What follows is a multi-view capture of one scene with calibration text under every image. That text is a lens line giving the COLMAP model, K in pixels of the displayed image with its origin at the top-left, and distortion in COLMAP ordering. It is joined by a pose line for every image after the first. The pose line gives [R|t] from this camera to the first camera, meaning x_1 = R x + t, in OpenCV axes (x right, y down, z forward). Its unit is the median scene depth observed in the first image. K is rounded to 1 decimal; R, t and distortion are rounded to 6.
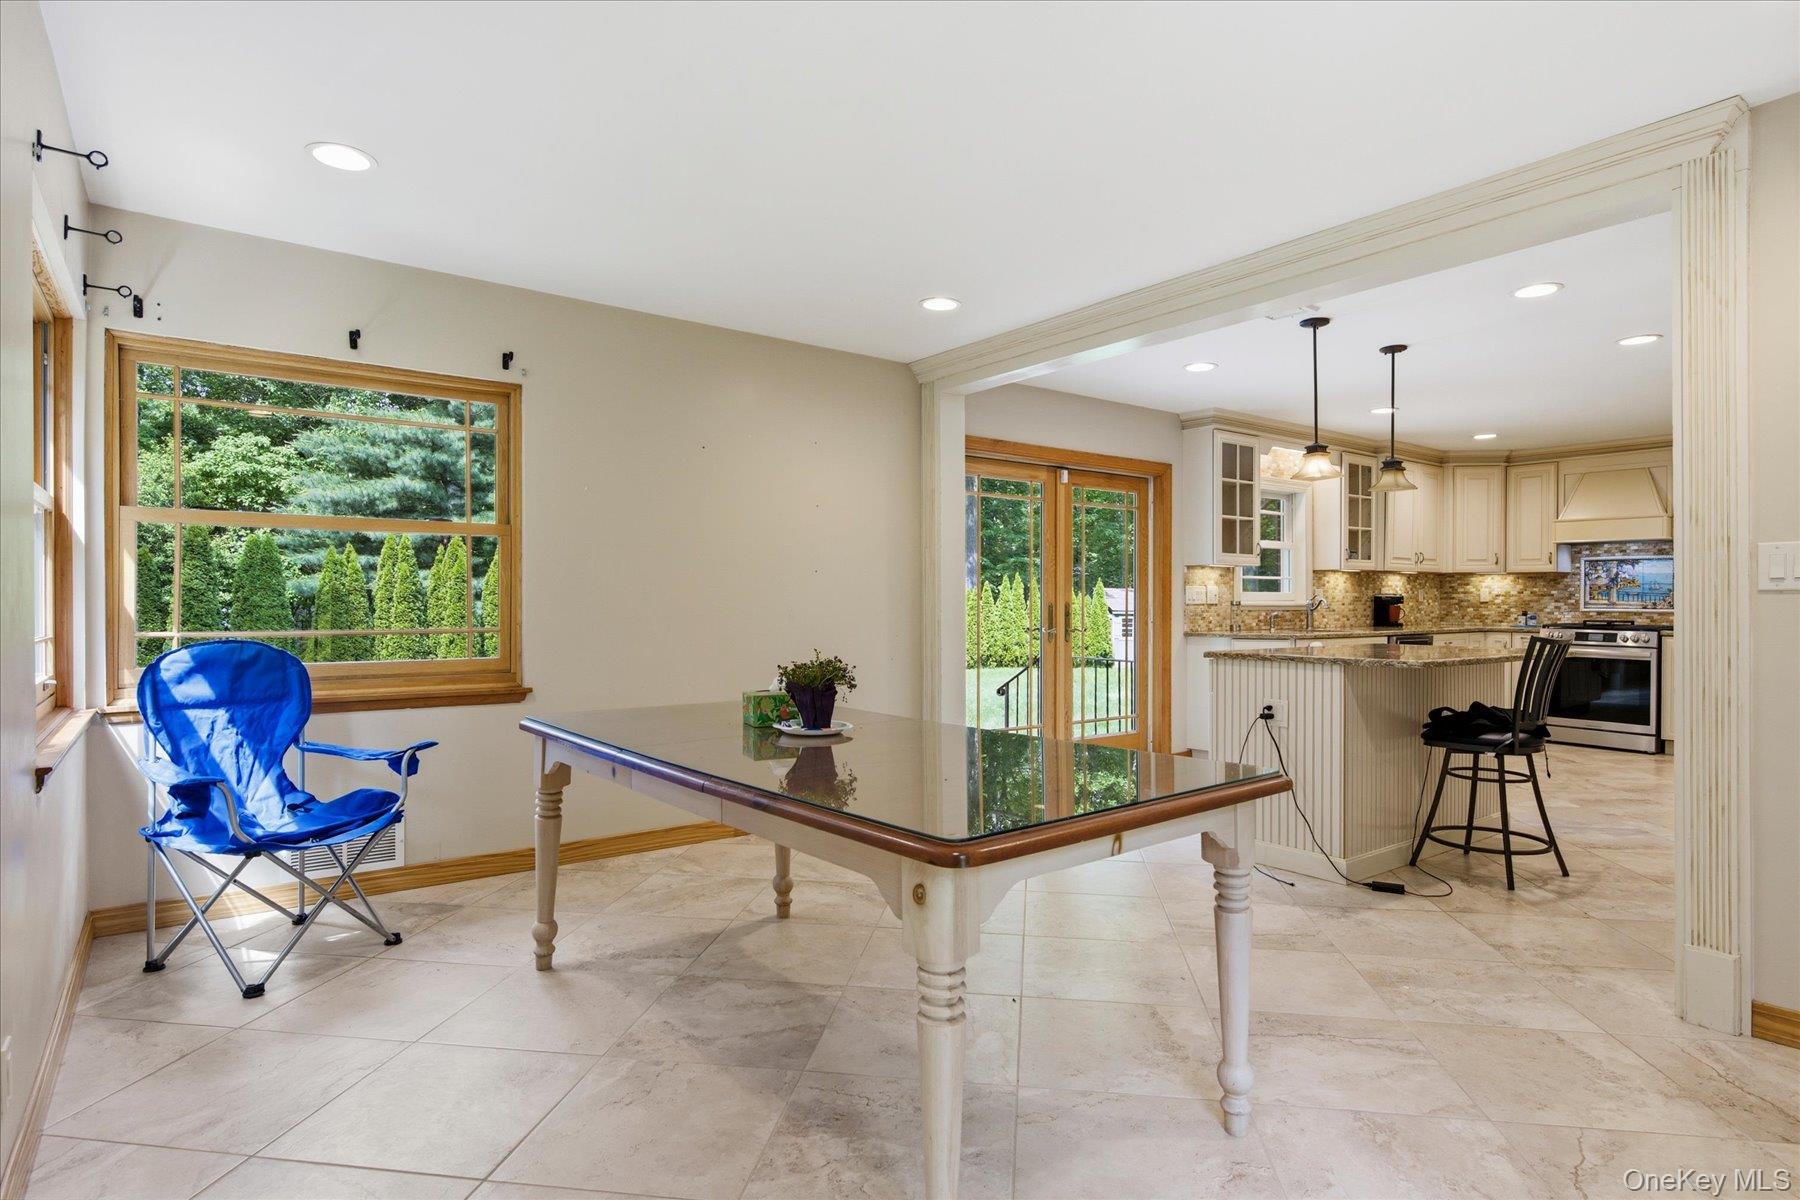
lens RADIAL K [[956.3, 0, 894.4], [0, 956.3, 604.1], [0, 0, 1]] dist [-0.000146, -0.000466]
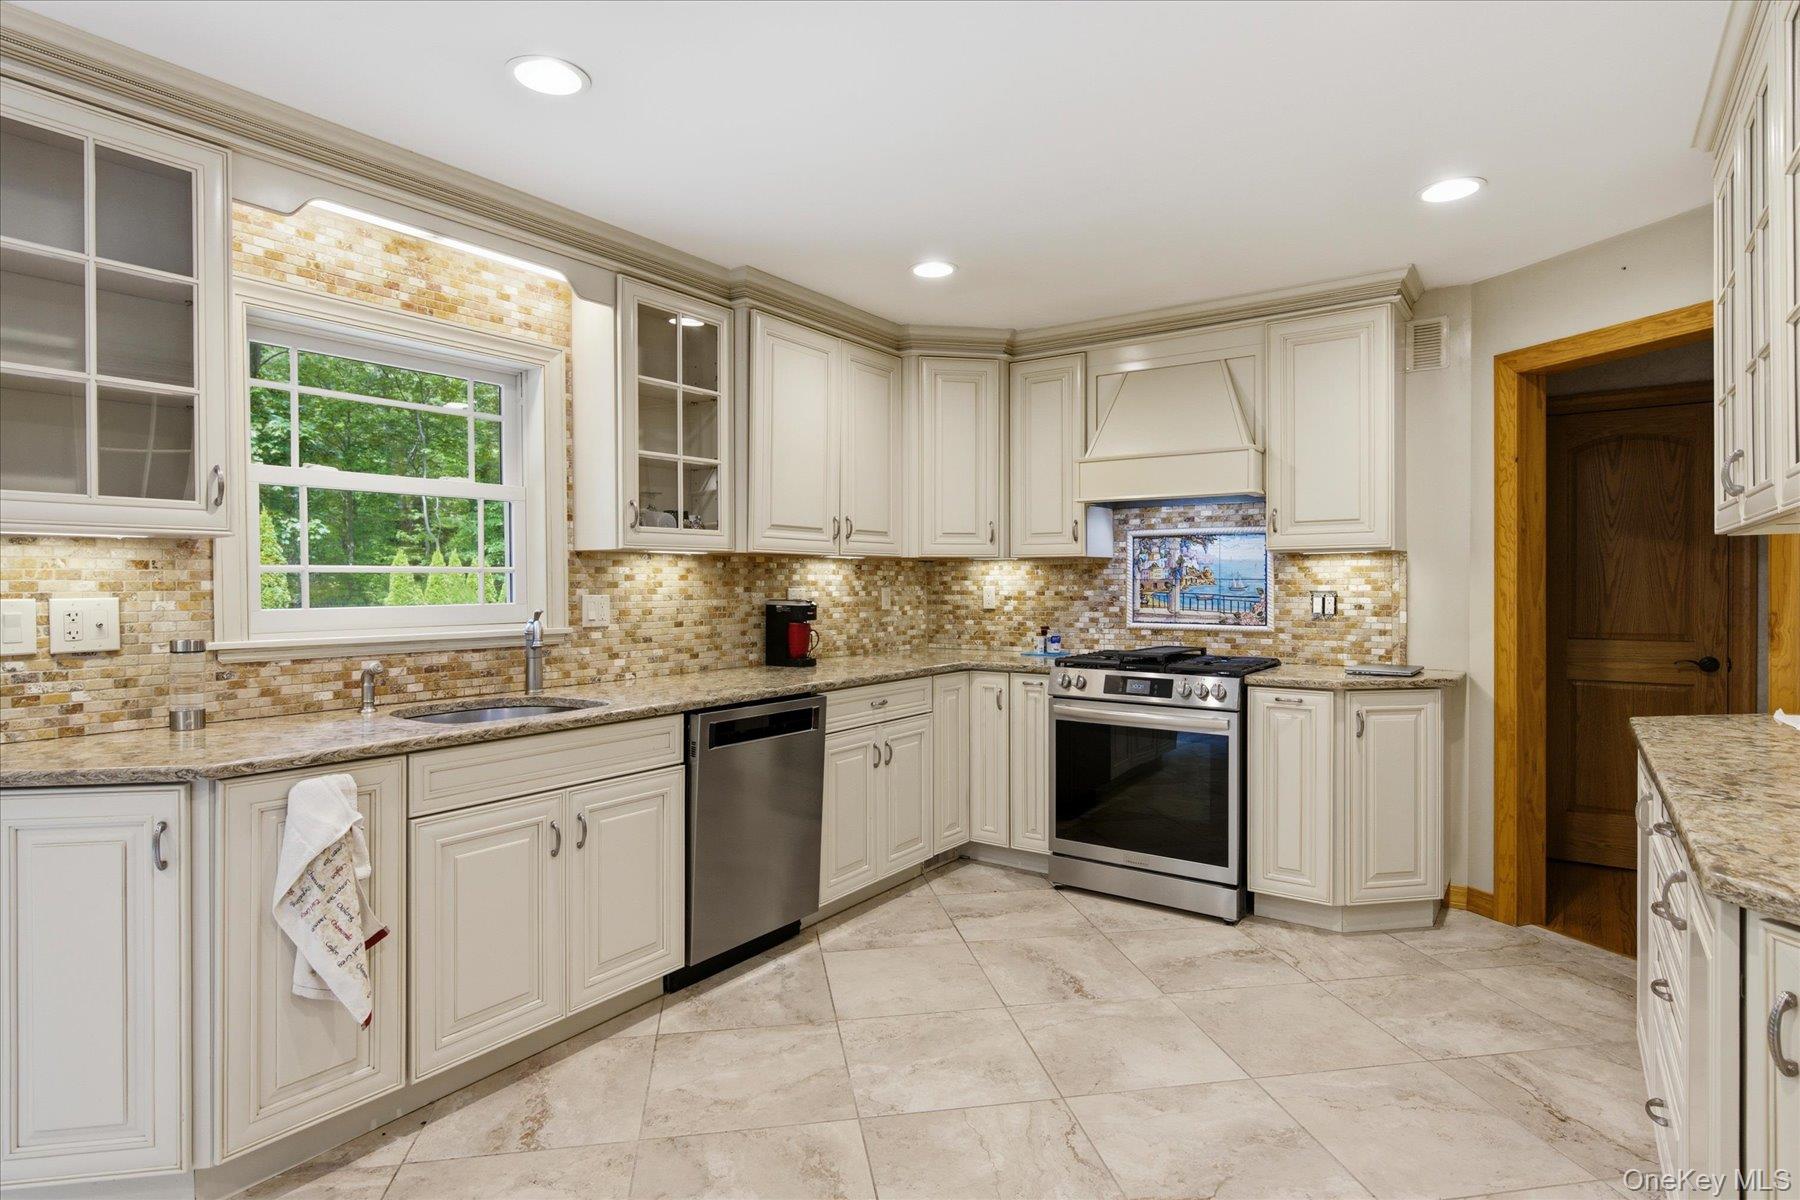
lens RADIAL K [[951.9, 0, 904.1], [0, 951.9, 589.5], [0, 0, 1]] dist [0.000171, -0.001153]
pose [[0.949702, -0.007802, 0.313058, 0.457503], [0.007029, 0.999969, 0.003597, -0.019070], [-0.313076, -0.001216, 0.949727, 0.559636]]
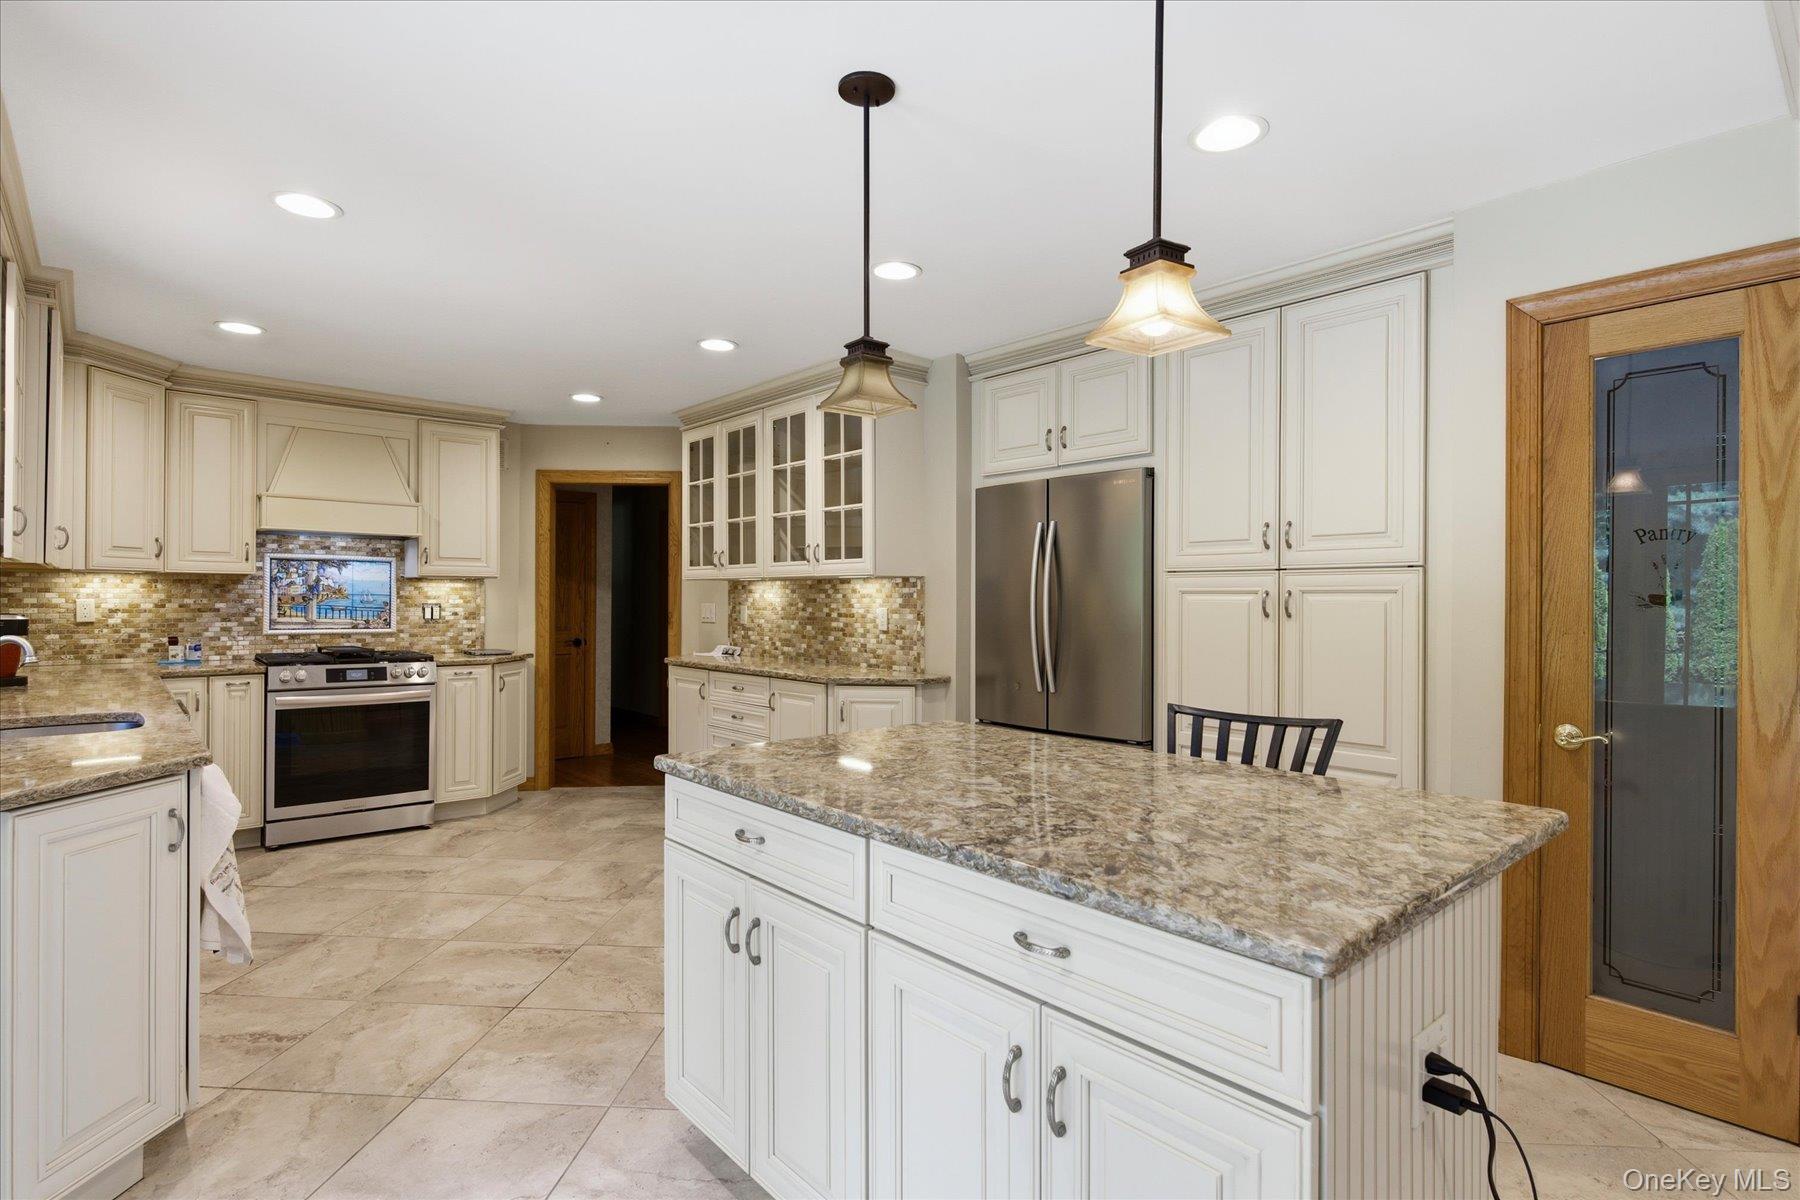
lens RADIAL K [[901.0, 0, 900.0], [0, 901.0, 600.0], [0, 0, 1]] dist [-0.002759, -0.000445]
pose [[-0.083430, -0.004294, 0.996504, 0.068578], [-0.002092, 0.999989, 0.004134, -0.021454], [-0.996511, -0.001739, -0.083438, 0.667416]]
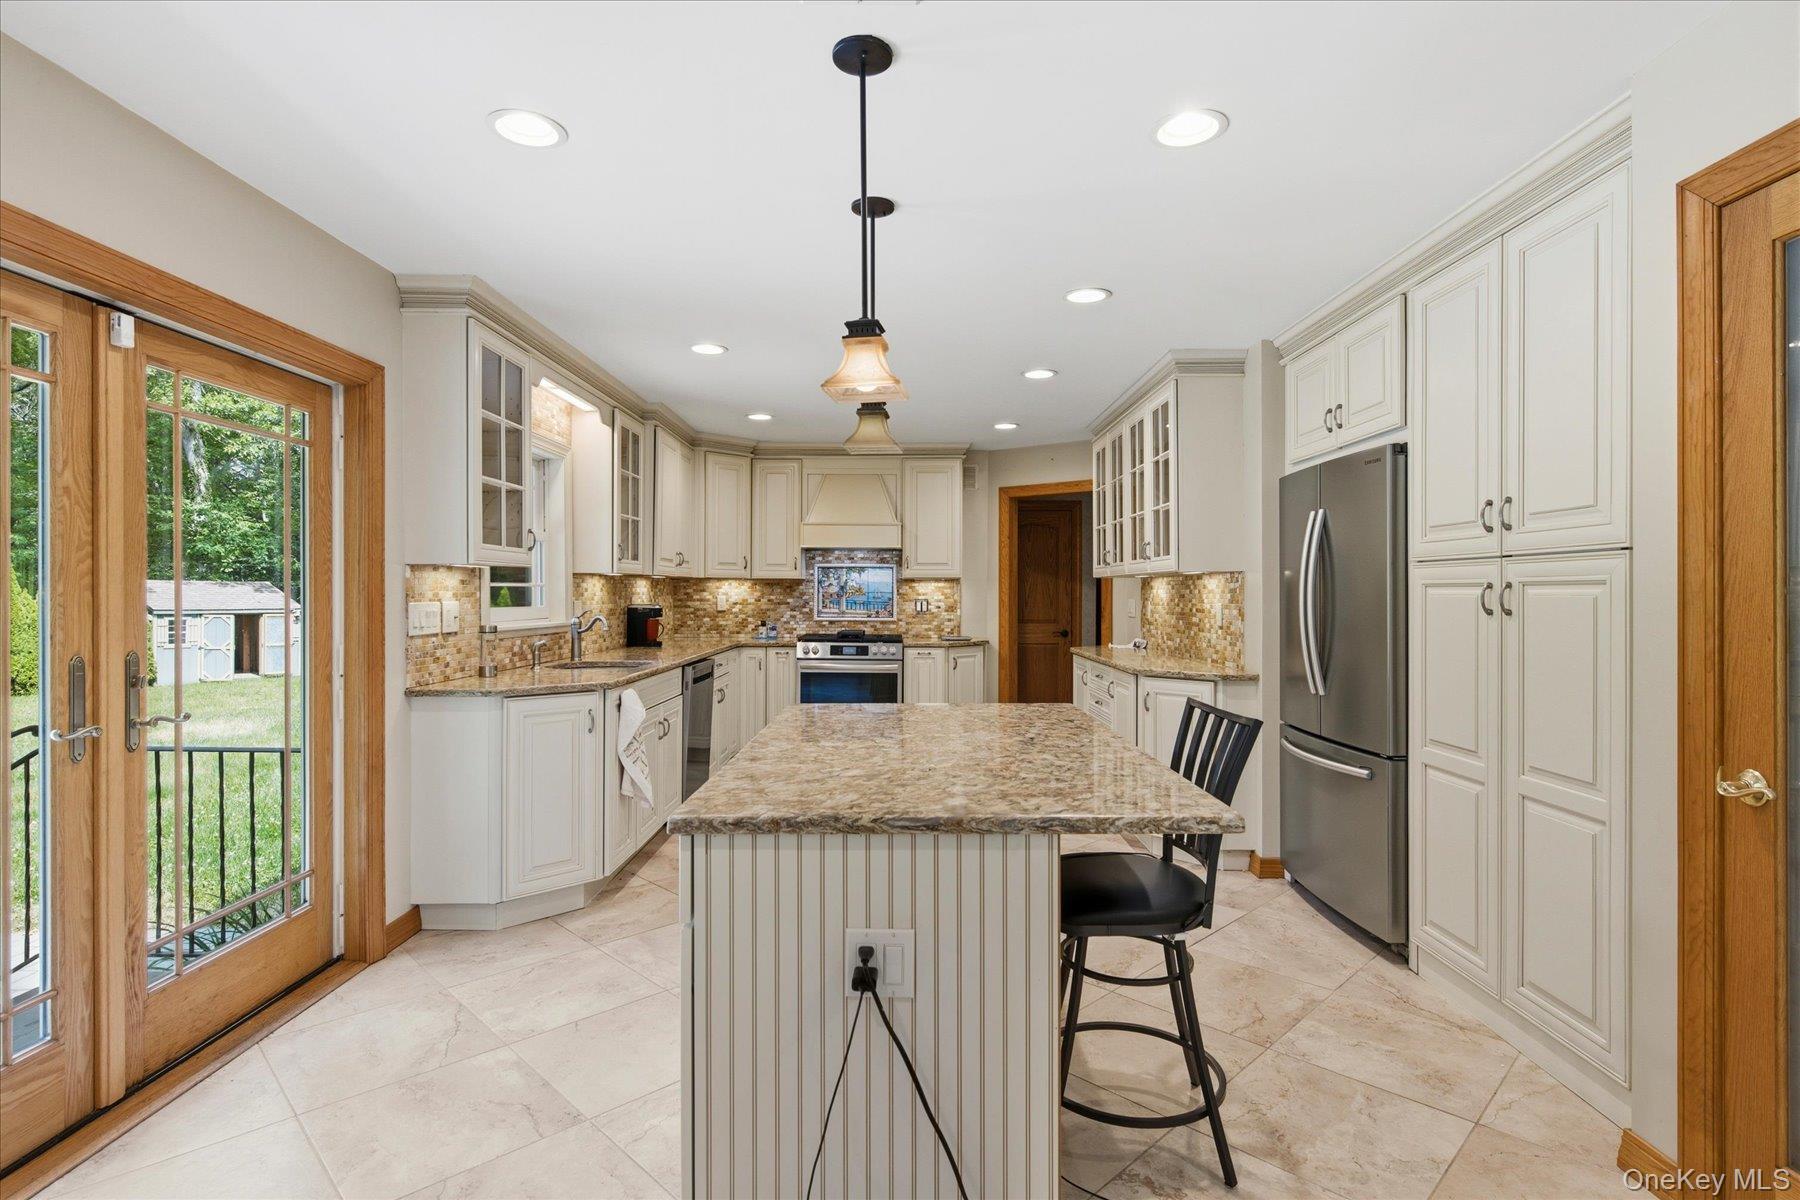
lens RADIAL K [[901.0, 0, 900.0], [0, 901.0, 600.0], [0, 0, 1]] dist [-0.002759, -0.000445]
pose [[0.600600, -0.007896, 0.799511, 0.060658], [0.002906, 0.999966, 0.007693, -0.021100], [-0.799544, -0.002297, 0.600602, 0.430633]]
